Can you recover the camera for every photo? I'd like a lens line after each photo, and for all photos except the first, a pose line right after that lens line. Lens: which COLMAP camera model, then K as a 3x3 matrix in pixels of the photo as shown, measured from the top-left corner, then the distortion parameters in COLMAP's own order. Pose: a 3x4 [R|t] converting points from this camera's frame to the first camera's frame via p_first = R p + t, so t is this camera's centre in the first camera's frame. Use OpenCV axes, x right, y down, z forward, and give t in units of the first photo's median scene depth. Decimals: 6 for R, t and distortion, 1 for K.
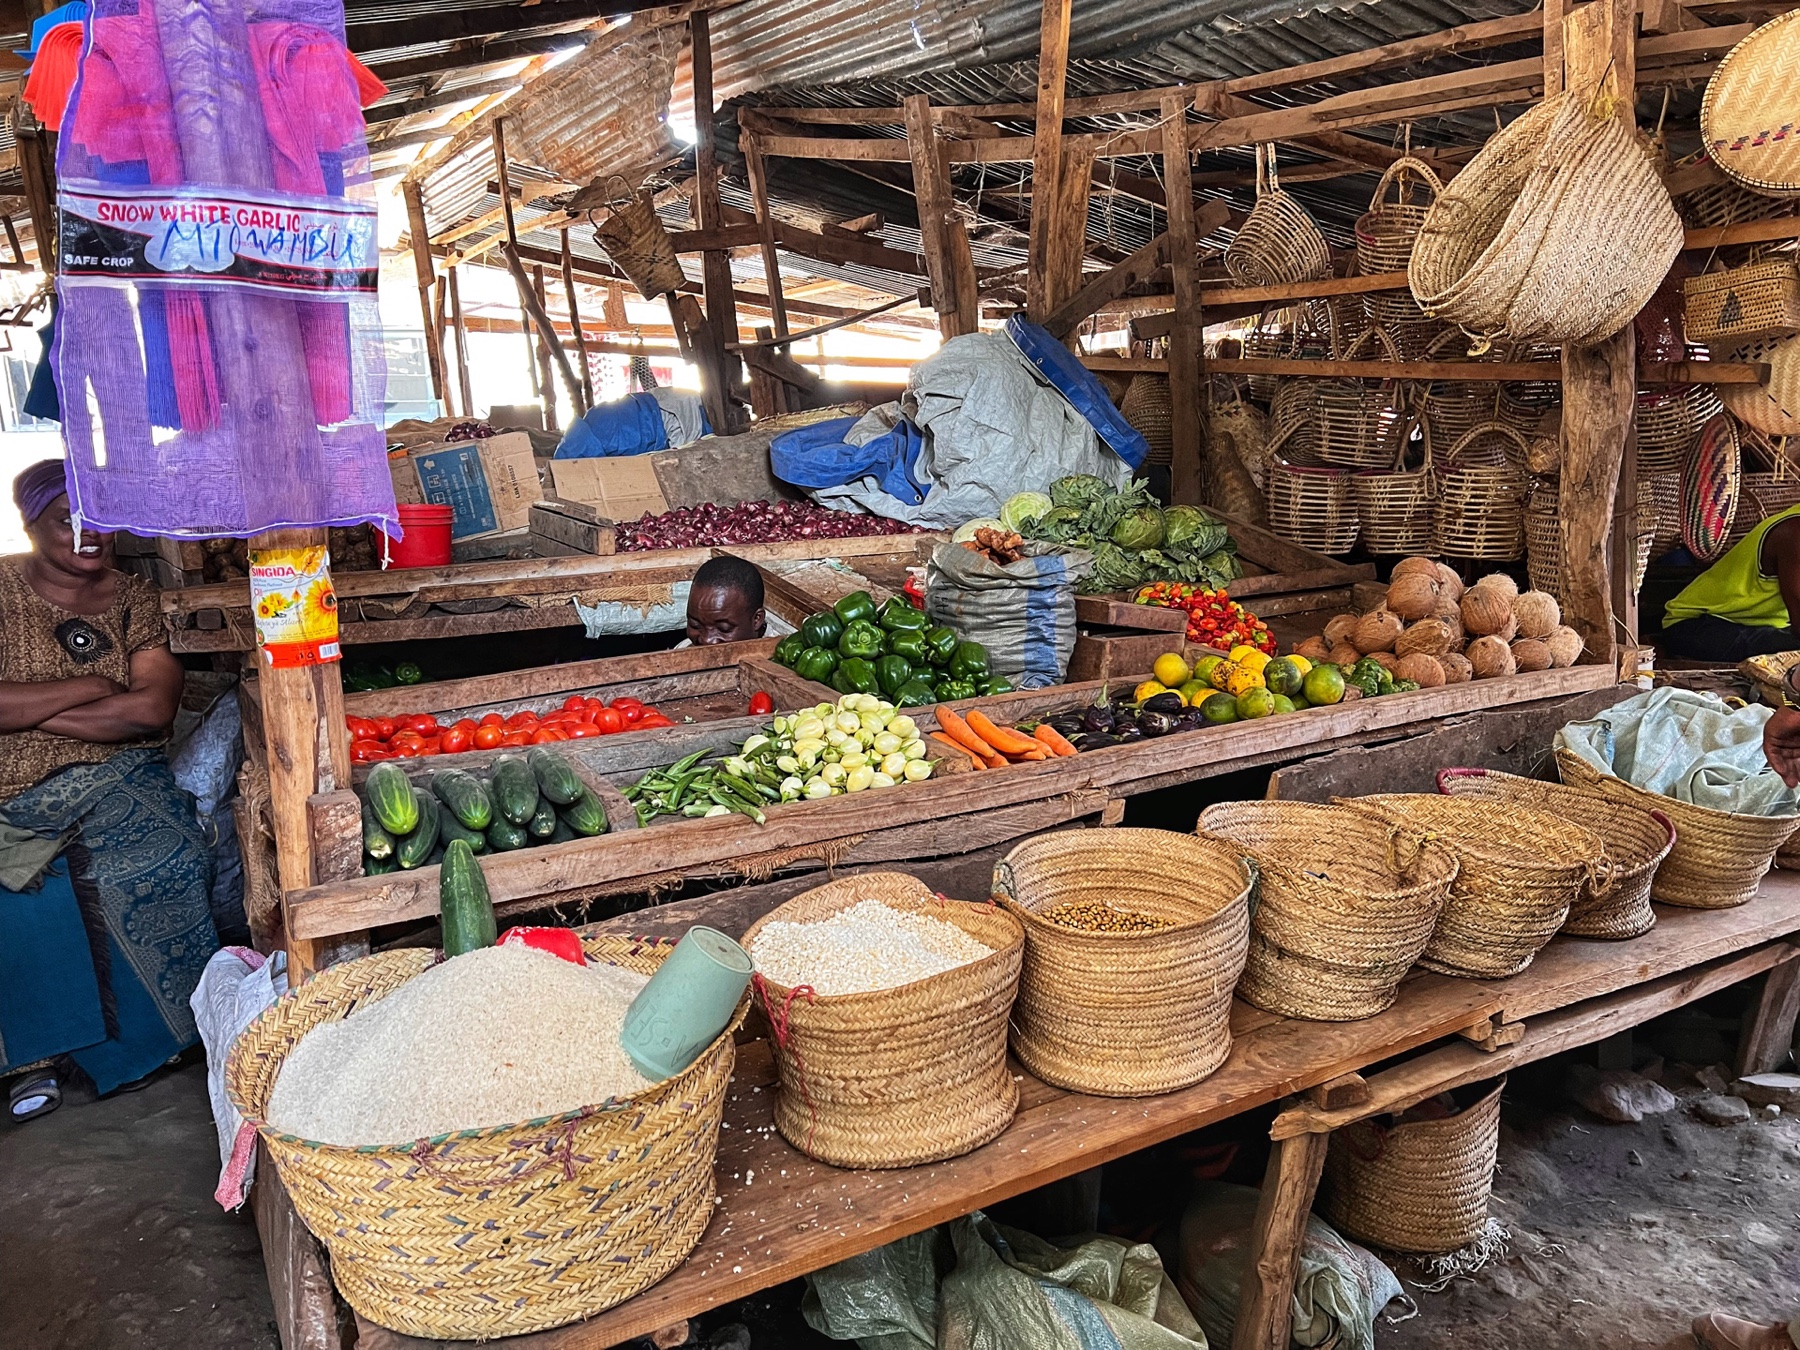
lens RADIAL K [[1363.7, 0, 901.3], [0, 1363.7, 674.3], [0, 0, 1]] dist [0.085712, 0.000865]
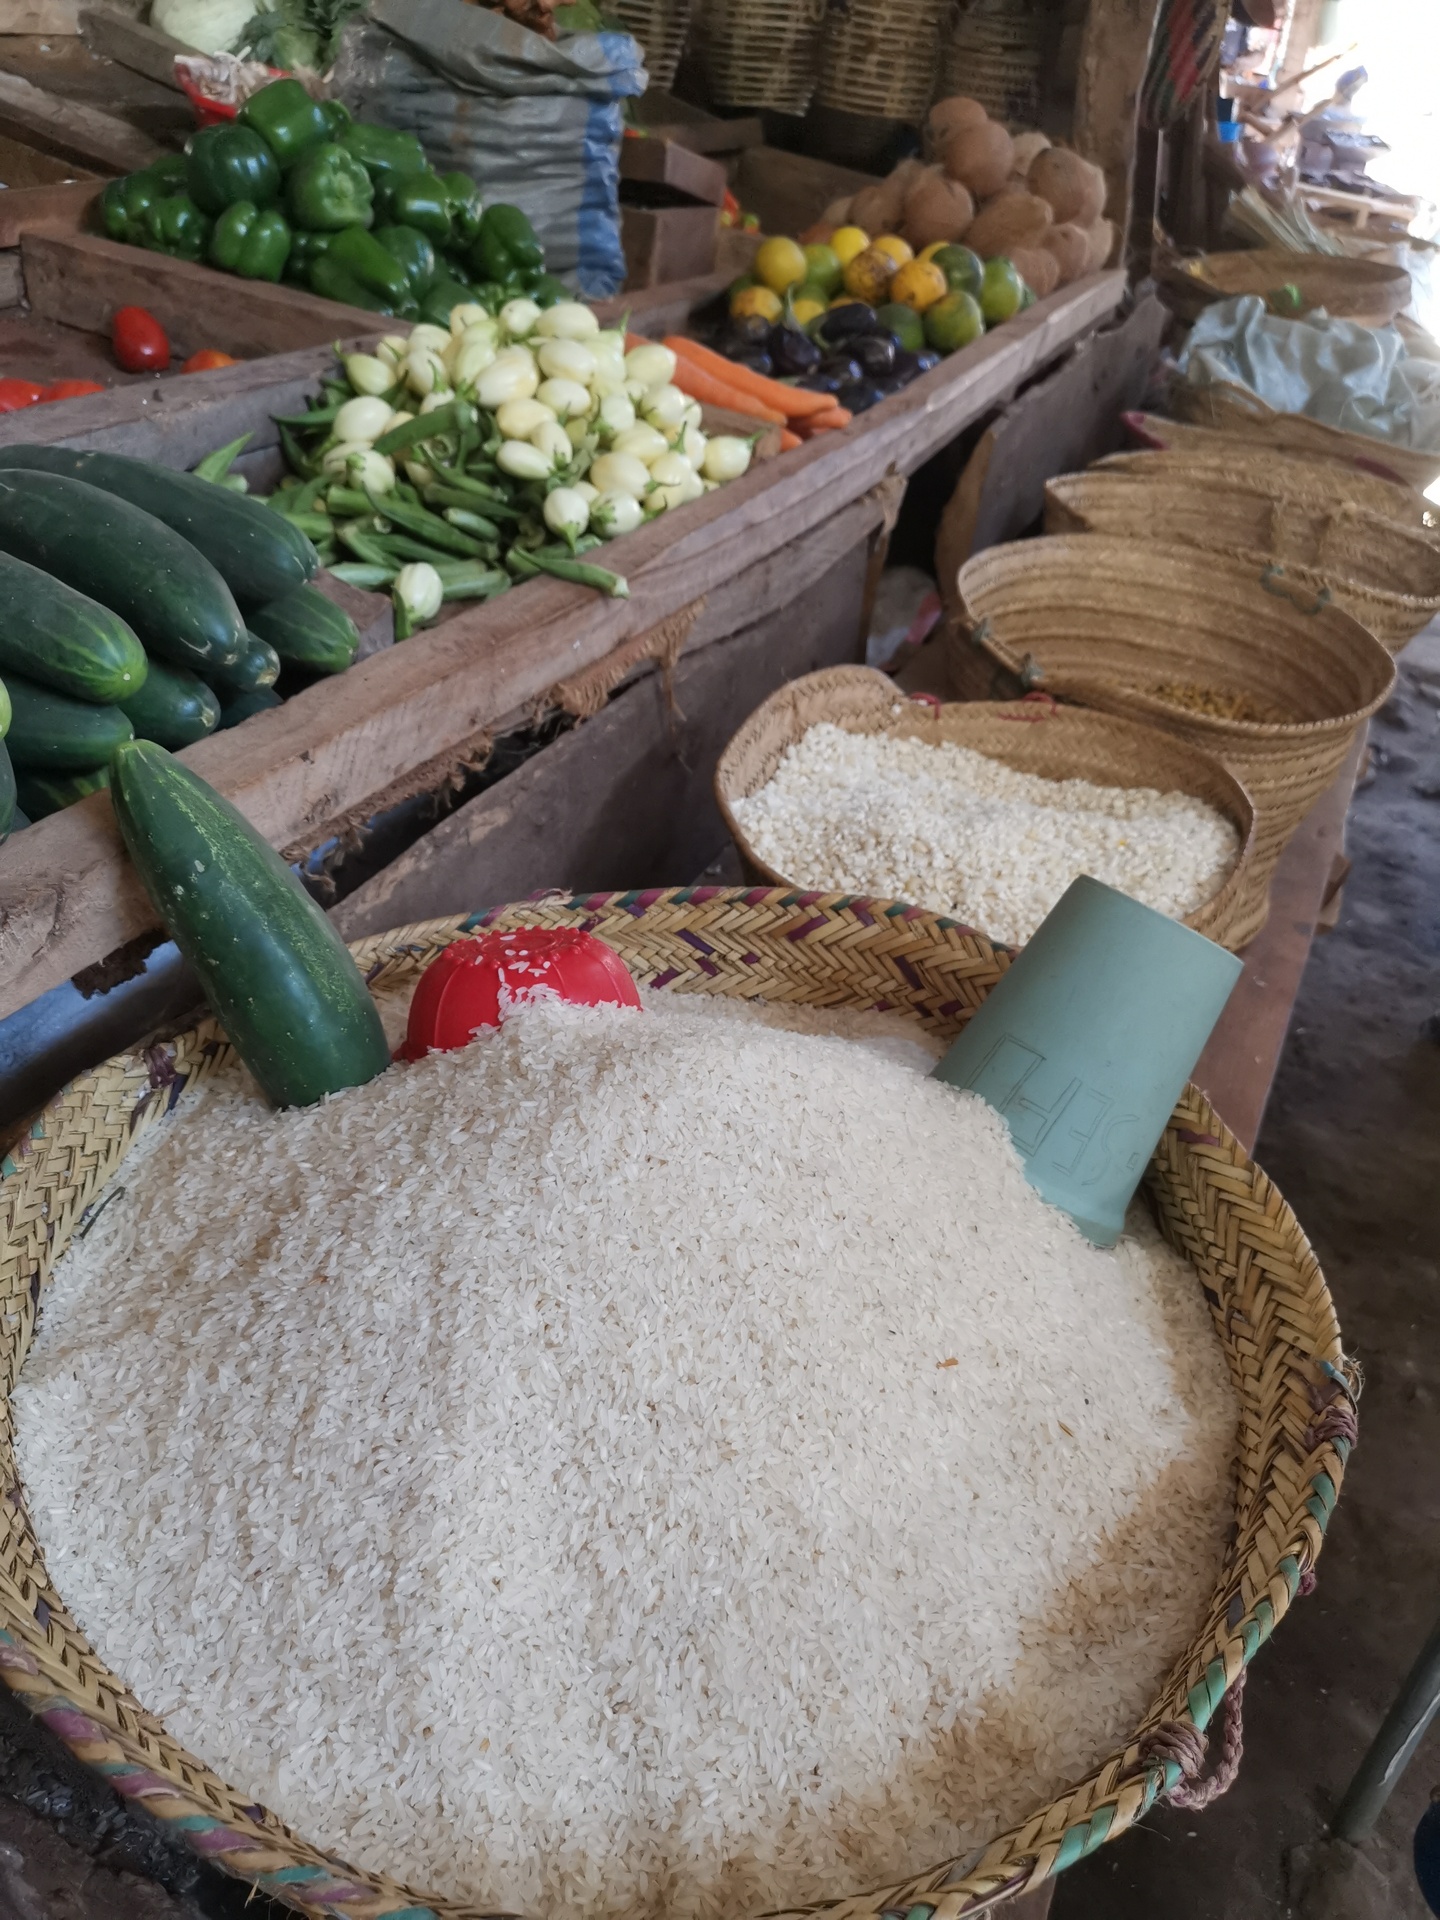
lens RADIAL K [[1513.1, 0, 719.2], [0, 1513.1, 961.8], [0, 0, 1]] dist [0.012102, 0.000402]
pose [[0.811778, -0.234560, 0.534788, -0.268682], [0.007682, 0.919996, 0.391853, 0.017051], [-0.583916, -0.313989, 0.748634, 0.404373]]
